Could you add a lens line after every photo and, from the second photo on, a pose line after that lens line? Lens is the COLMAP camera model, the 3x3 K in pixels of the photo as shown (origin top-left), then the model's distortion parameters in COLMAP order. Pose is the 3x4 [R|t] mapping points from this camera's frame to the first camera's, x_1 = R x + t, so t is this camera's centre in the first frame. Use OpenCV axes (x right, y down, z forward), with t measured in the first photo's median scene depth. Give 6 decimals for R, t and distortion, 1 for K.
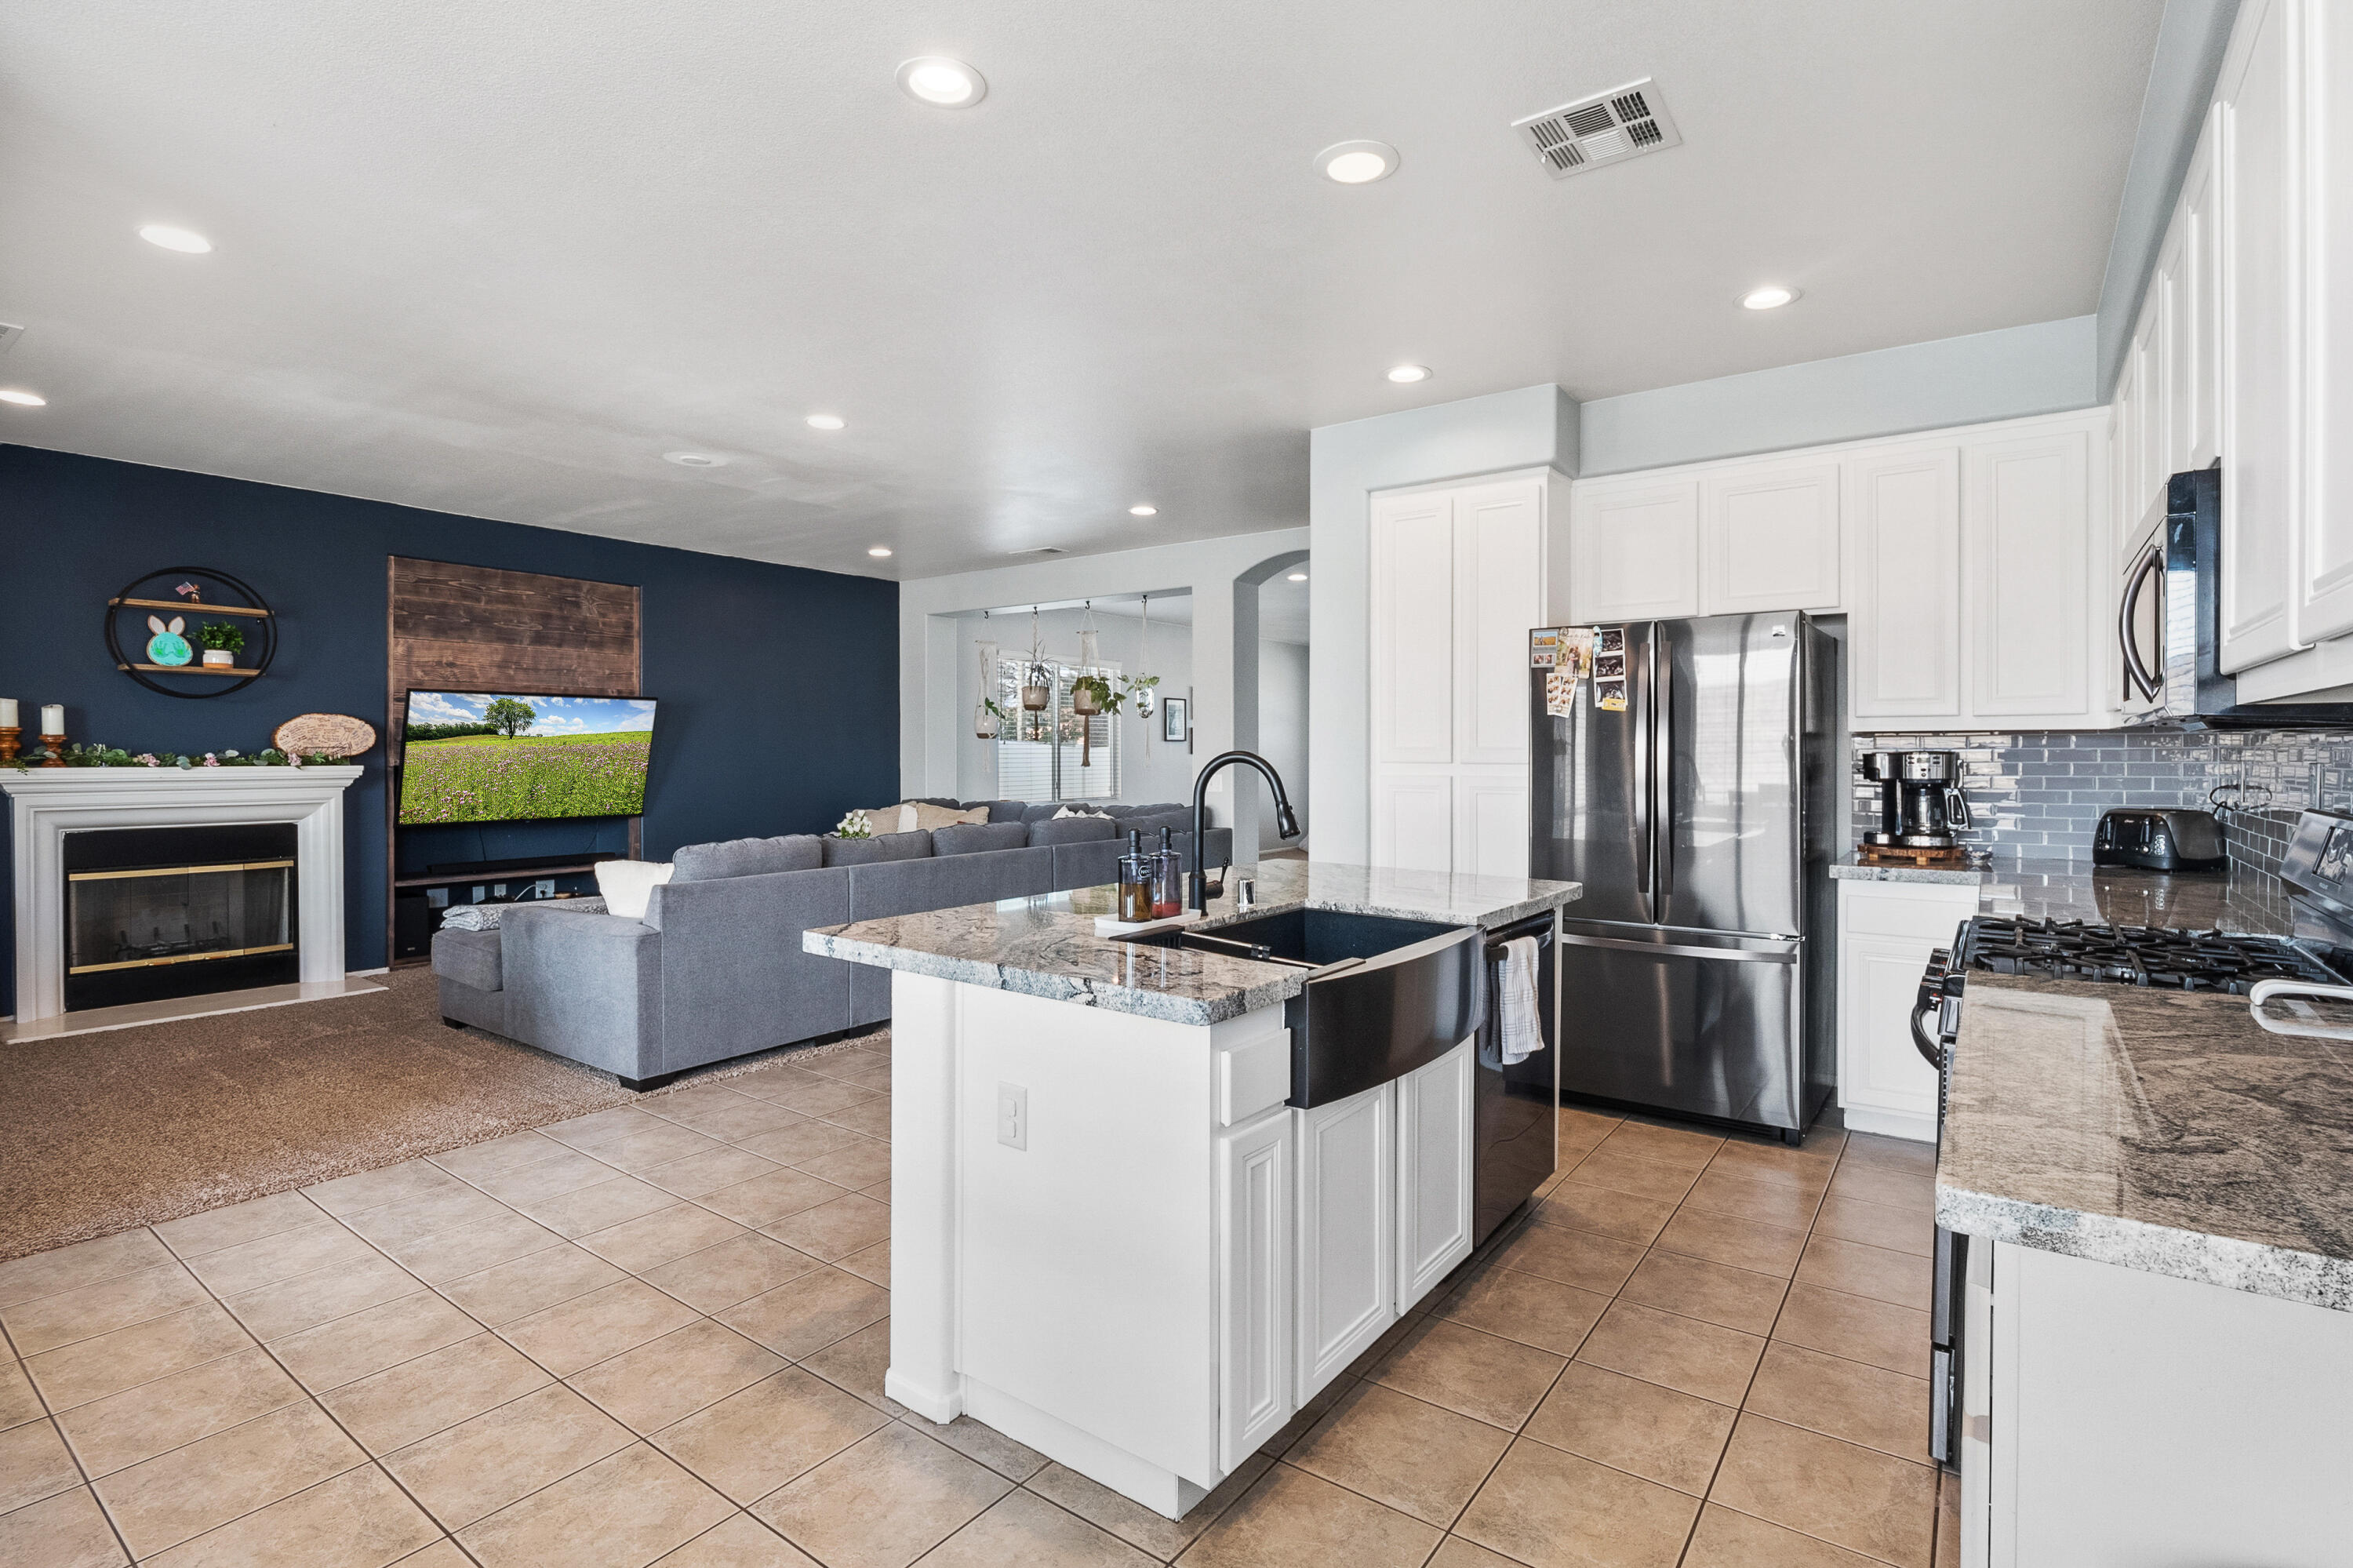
lens RADIAL K [[1107.2, 0, 1161.5], [0, 1107.2, 754.3], [0, 0, 1]] dist [-0.003489, 0.000246]
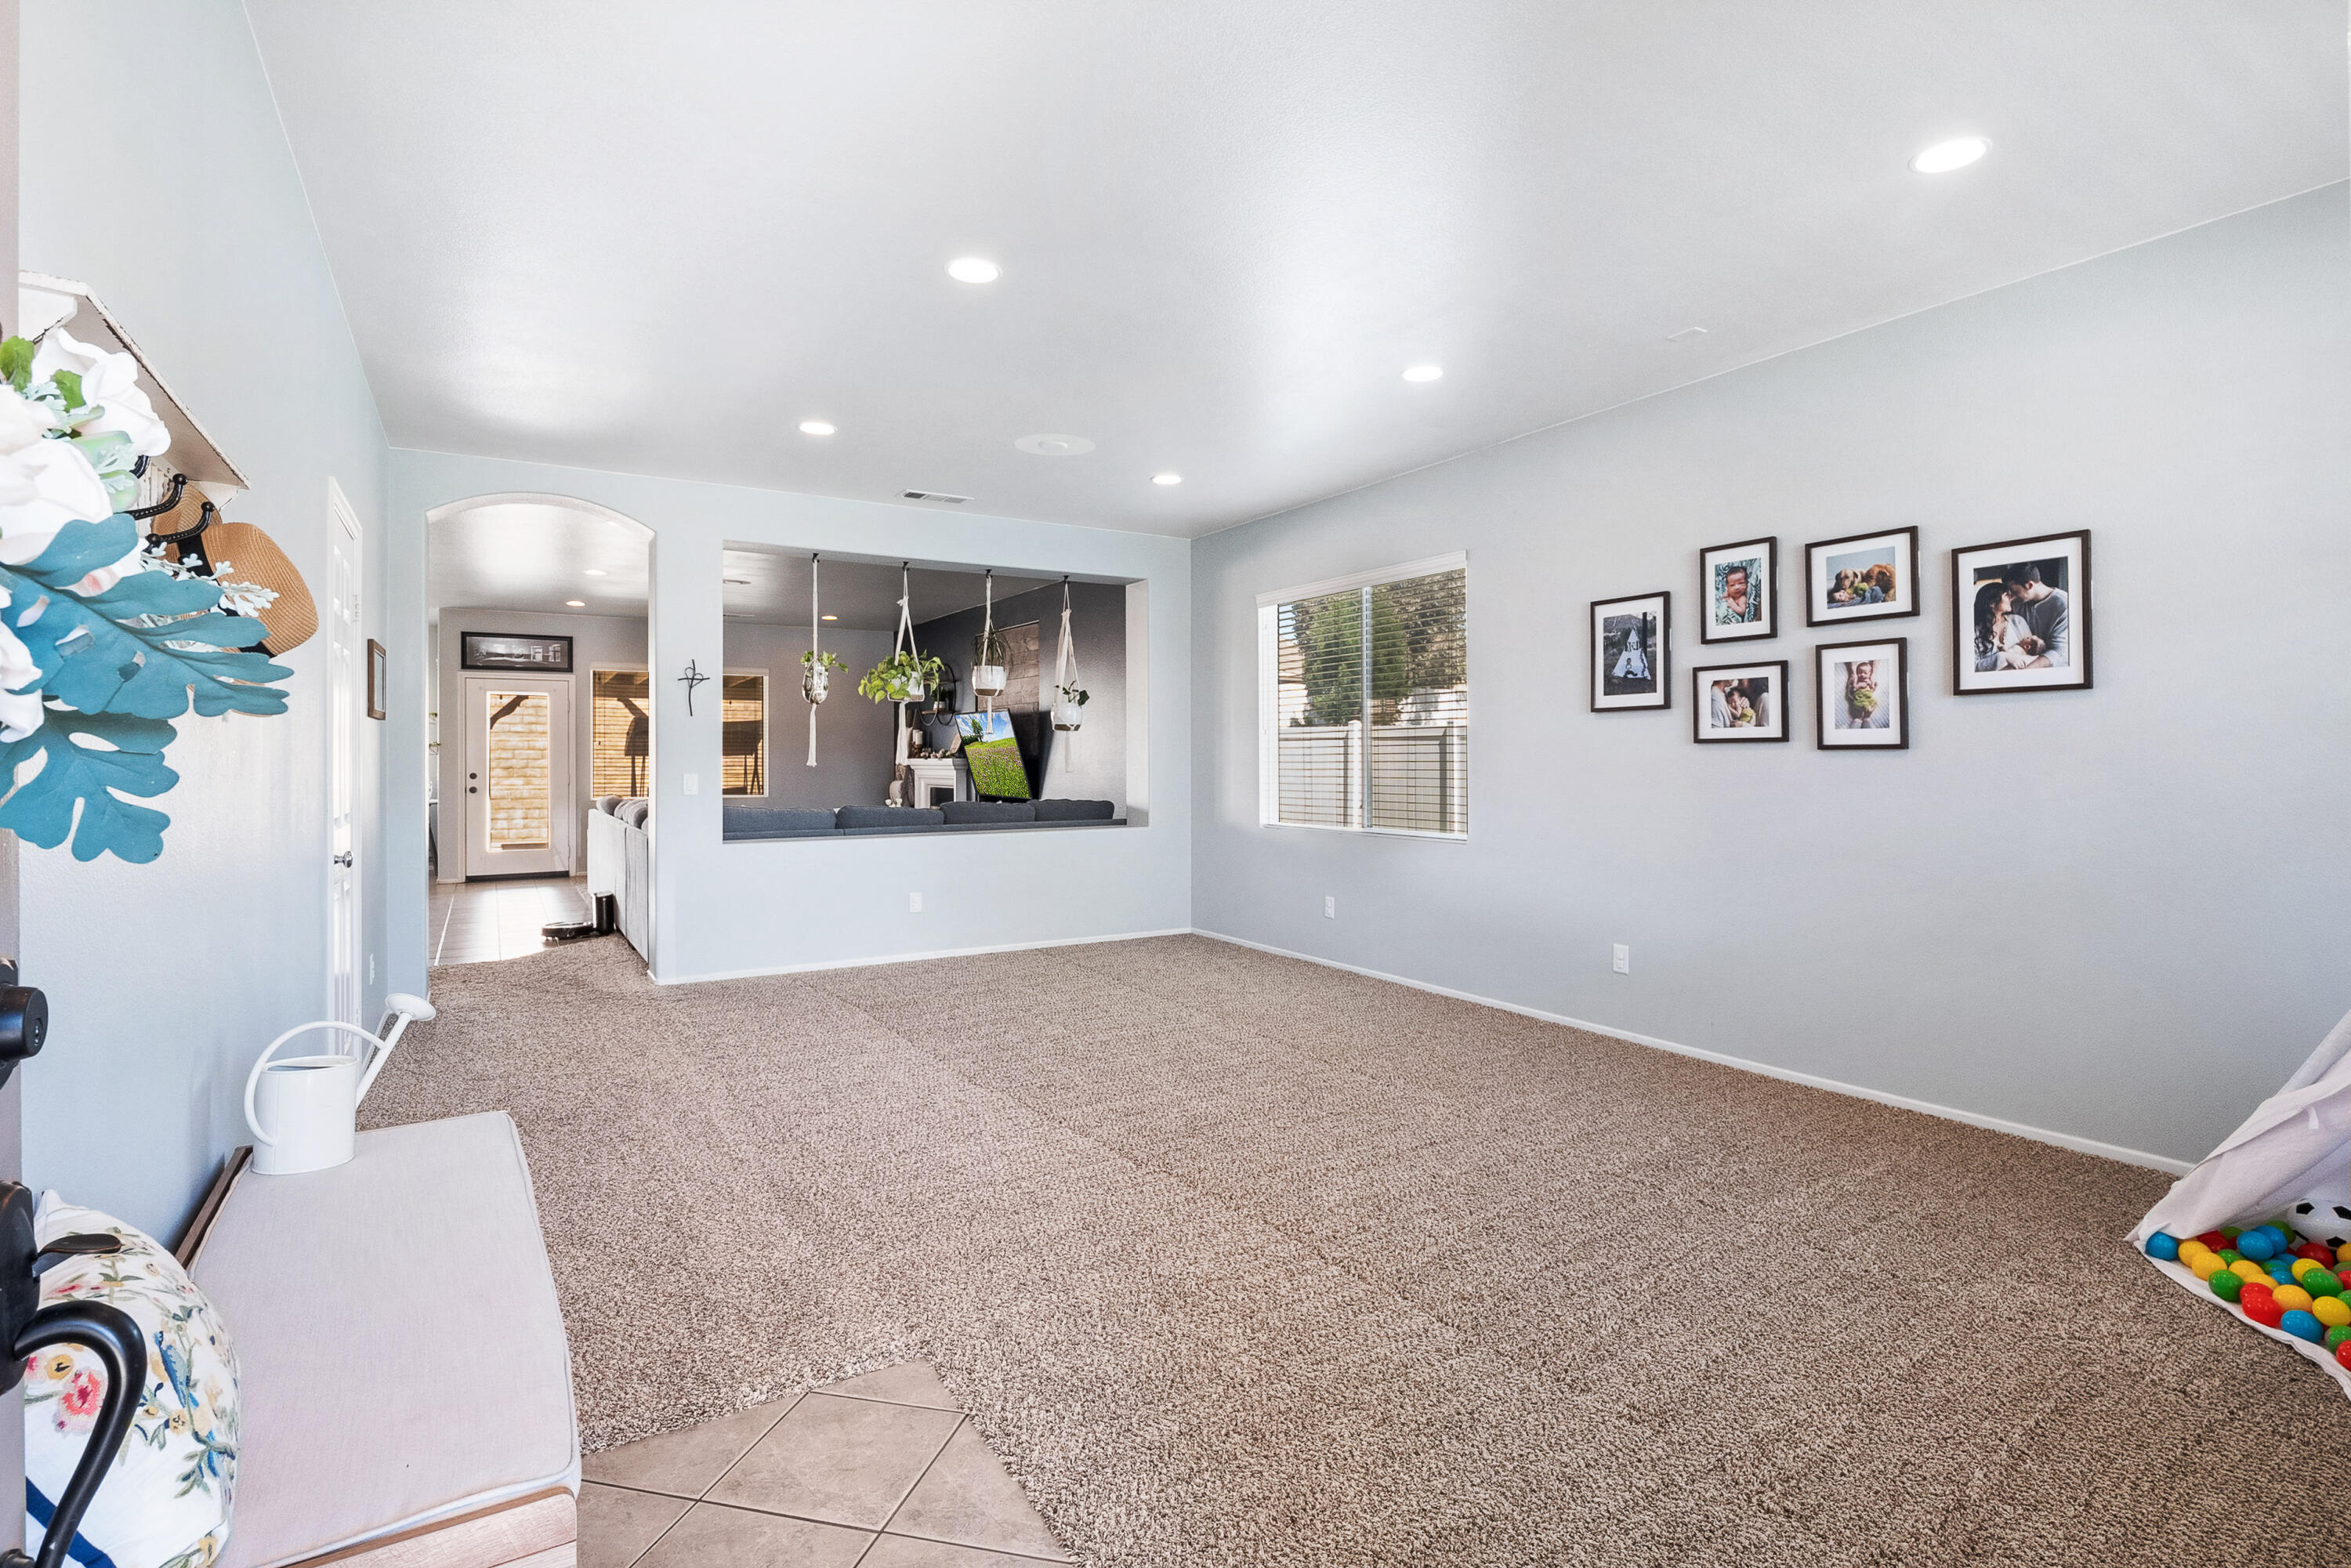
lens RADIAL K [[1145.5, 0, 1146.1], [0, 1145.5, 763.5], [0, 0, 1]] dist [0.003448, -0.000082]
pose [[-0.383840, 0.002742, -0.923395, 0.870224], [-0.000635, 0.999995, 0.003233, 0.011900], [0.923399, 0.001827, -0.383836, 2.016219]]
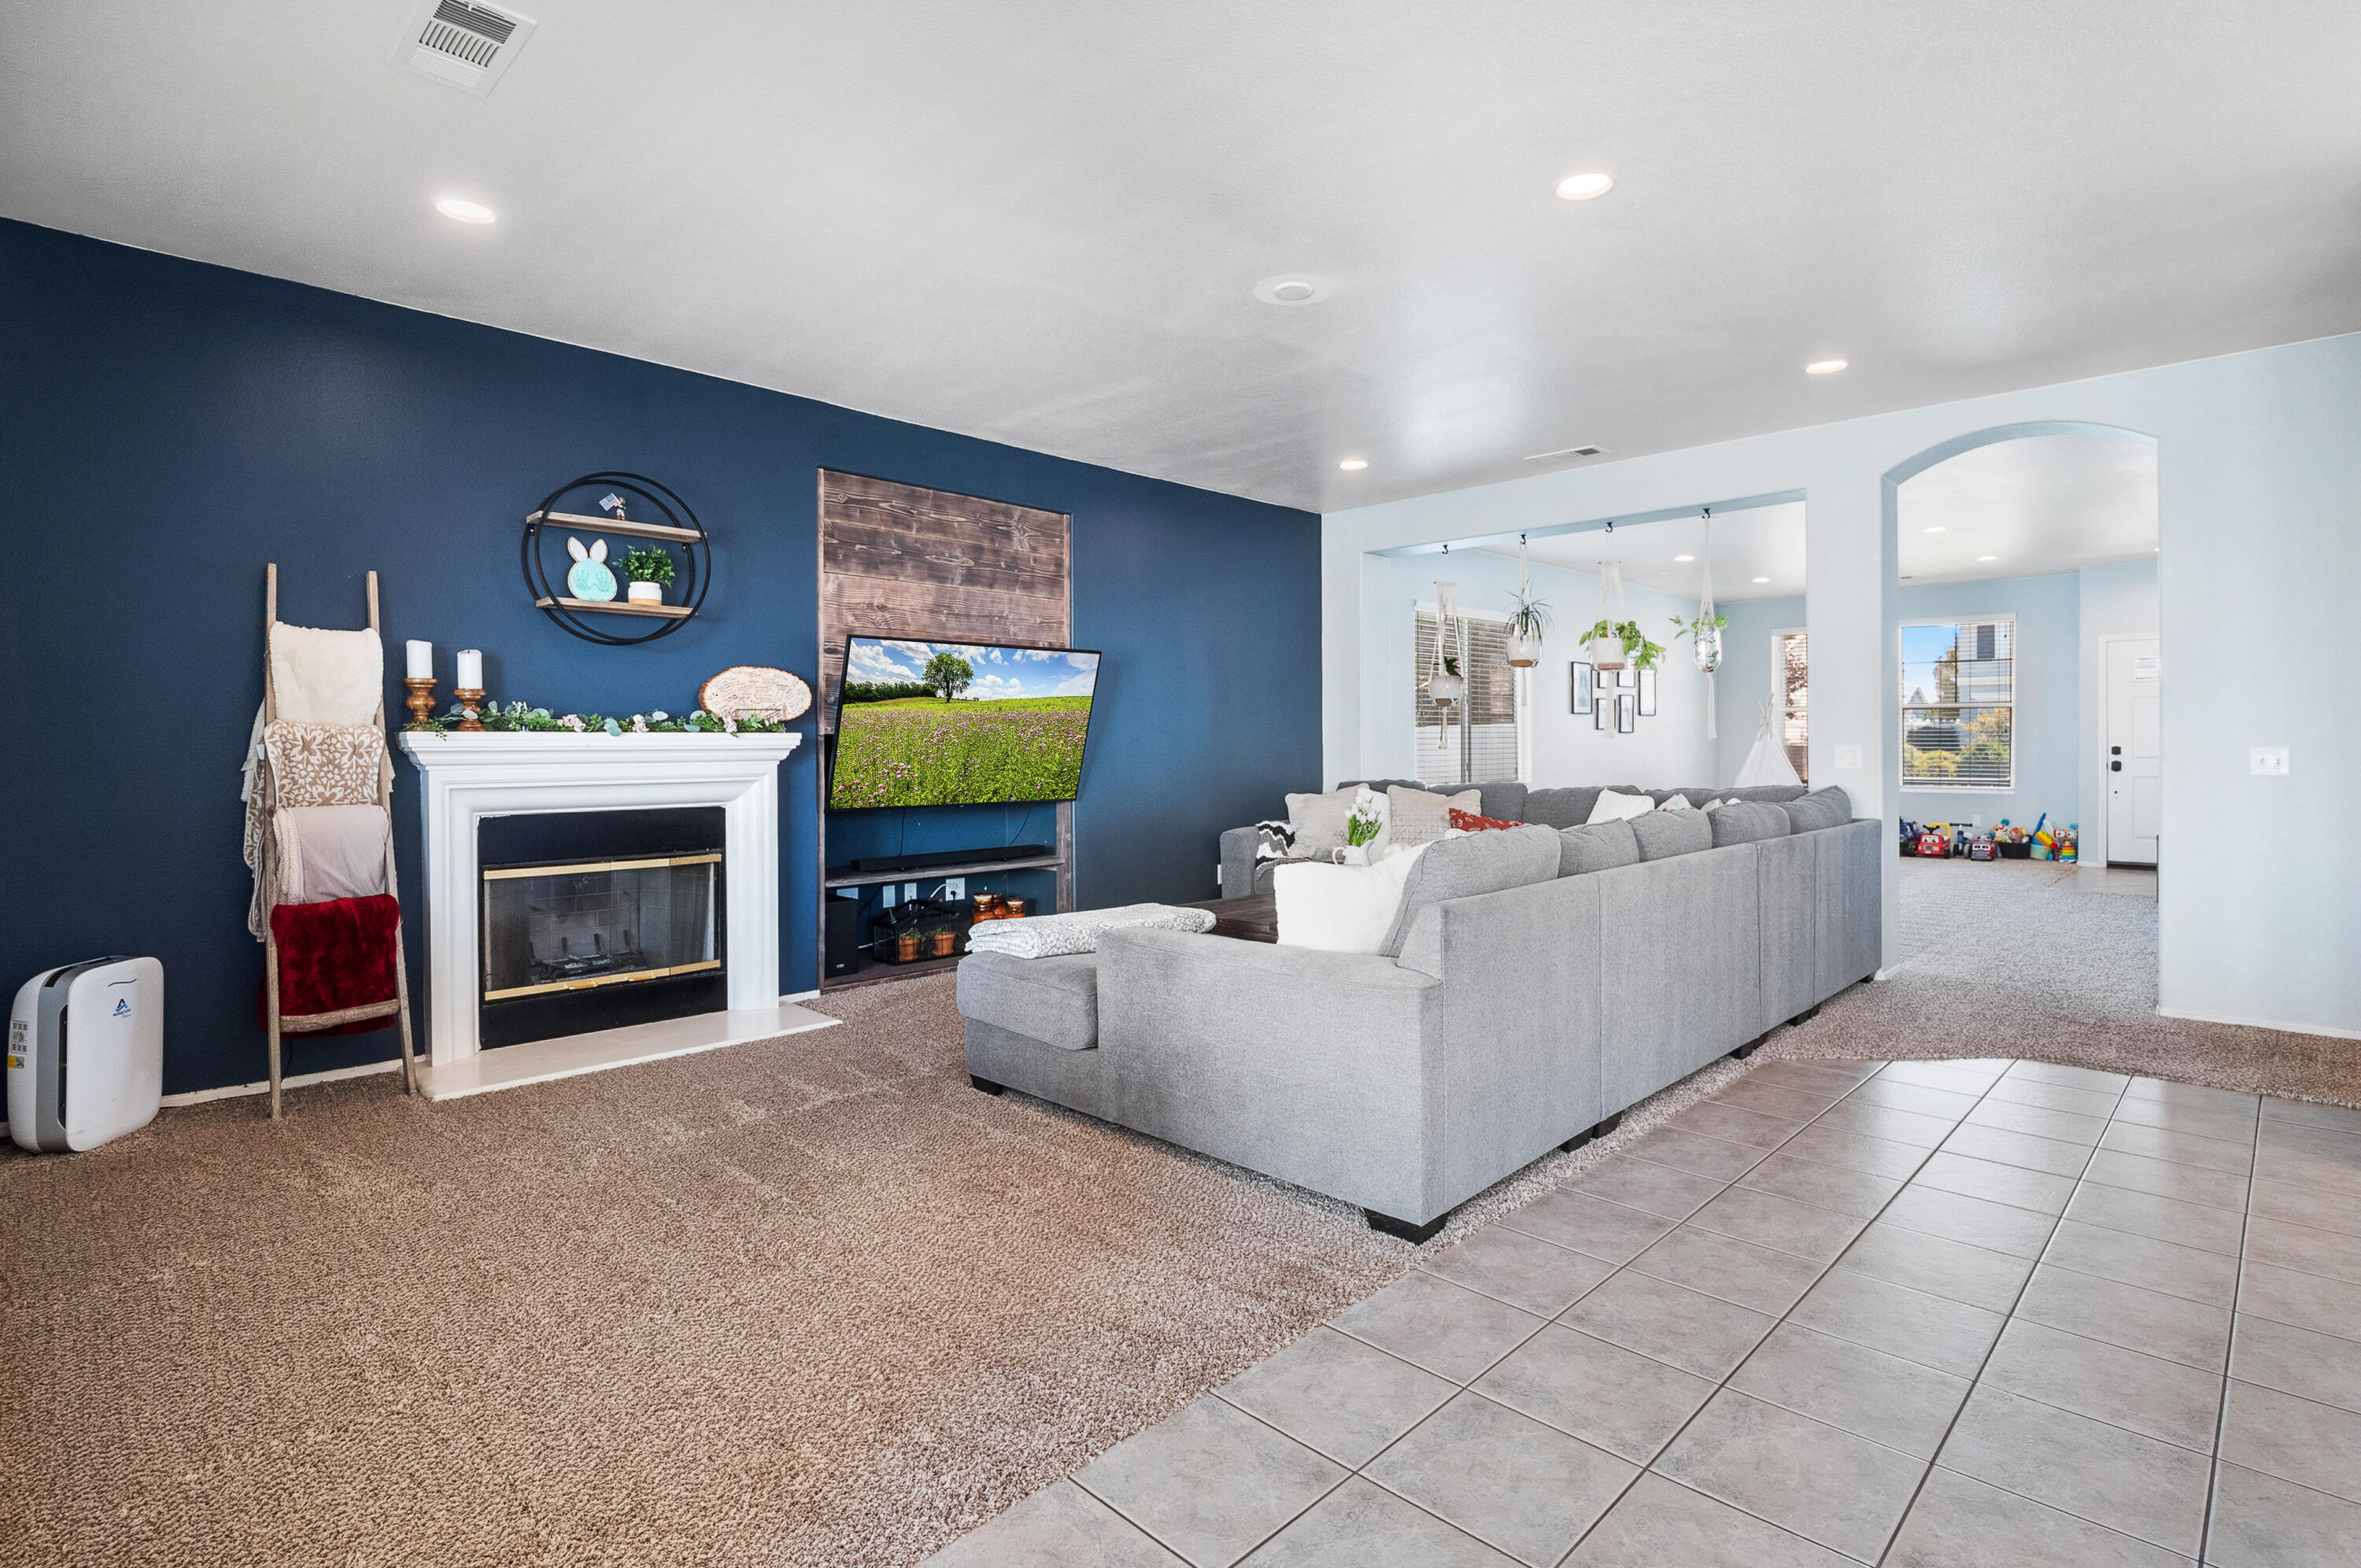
lens RADIAL K [[1128.3, 0, 1186.6], [0, 1128.3, 742.5], [0, 0, 1]] dist [0.002780, -0.000136]
pose [[0.991627, -0.004329, -0.129060, -0.353014], [0.004142, 0.999990, -0.001718, 0.019526], [0.129067, 0.001169, 0.991635, 0.247649]]
